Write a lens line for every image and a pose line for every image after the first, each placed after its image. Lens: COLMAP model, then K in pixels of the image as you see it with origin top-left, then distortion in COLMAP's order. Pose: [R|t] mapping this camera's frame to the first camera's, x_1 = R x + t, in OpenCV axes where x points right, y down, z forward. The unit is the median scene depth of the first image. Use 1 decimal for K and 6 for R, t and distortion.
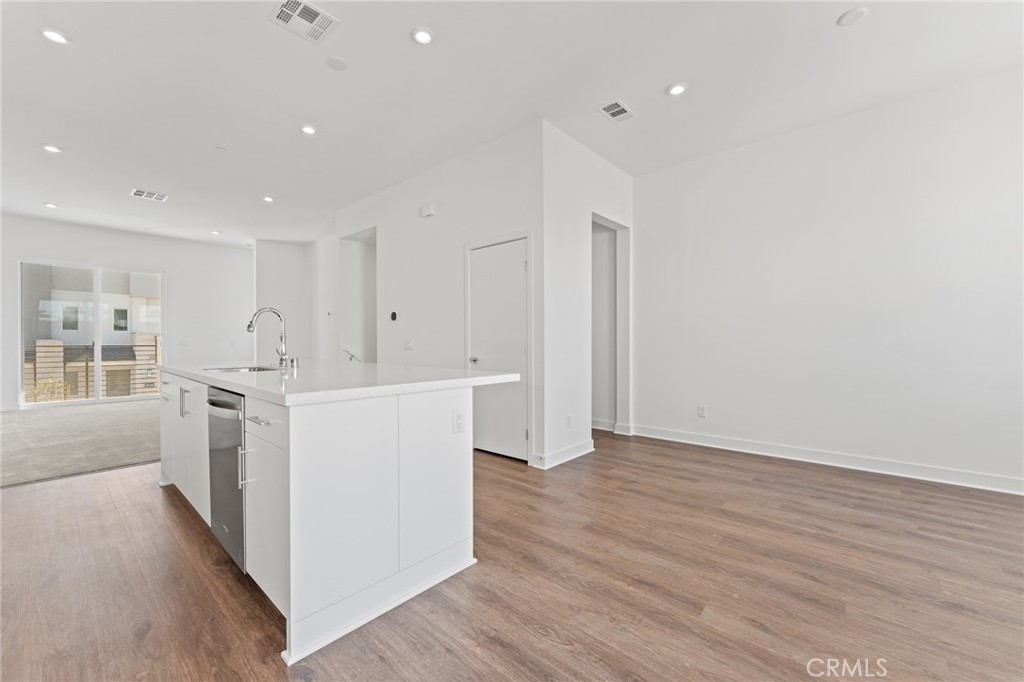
lens RADIAL K [[414.1, 0, 507.1], [0, 414.1, 344.2], [0, 0, 1]] dist [0.001824, 0.000000]
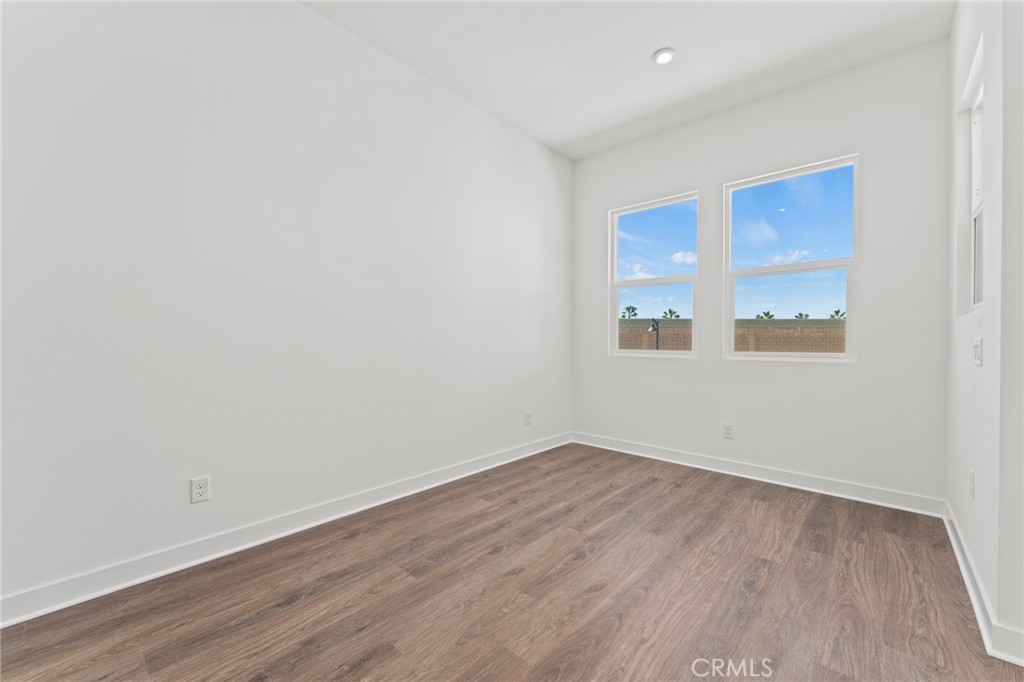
lens RADIAL K [[414.1, 0, 509.7], [0, 414.1, 343.5], [0, 0, 1]] dist [0.001824, 0.000000]
pose [[-0.009077, -0.007176, 0.999933, 0.004001], [0.000510, 0.999974, 0.007181, -0.009705], [-0.999959, 0.000576, -0.009073, 1.033754]]
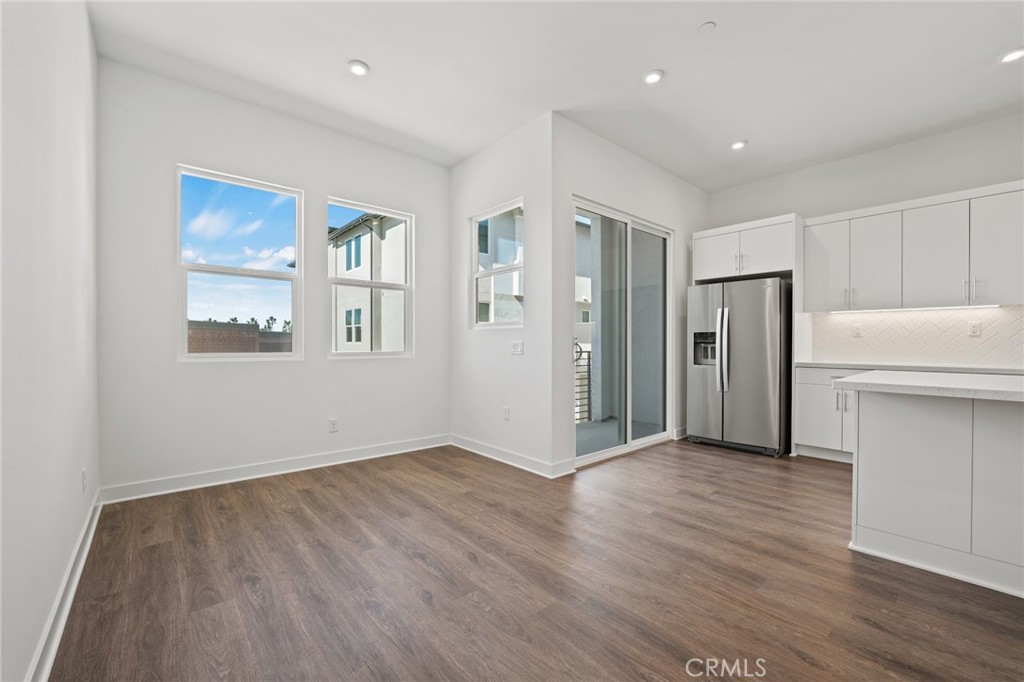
lens RADIAL K [[414.1, 0, 515.2], [0, 414.1, 341.6], [0, 0, 1]] dist [0.001824, 0.000000]
pose [[-0.992827, -0.001986, 0.119547, 0.503155], [-0.002029, 0.999998, -0.000235, -0.011194], [-0.119546, -0.000476, -0.992829, 1.650876]]
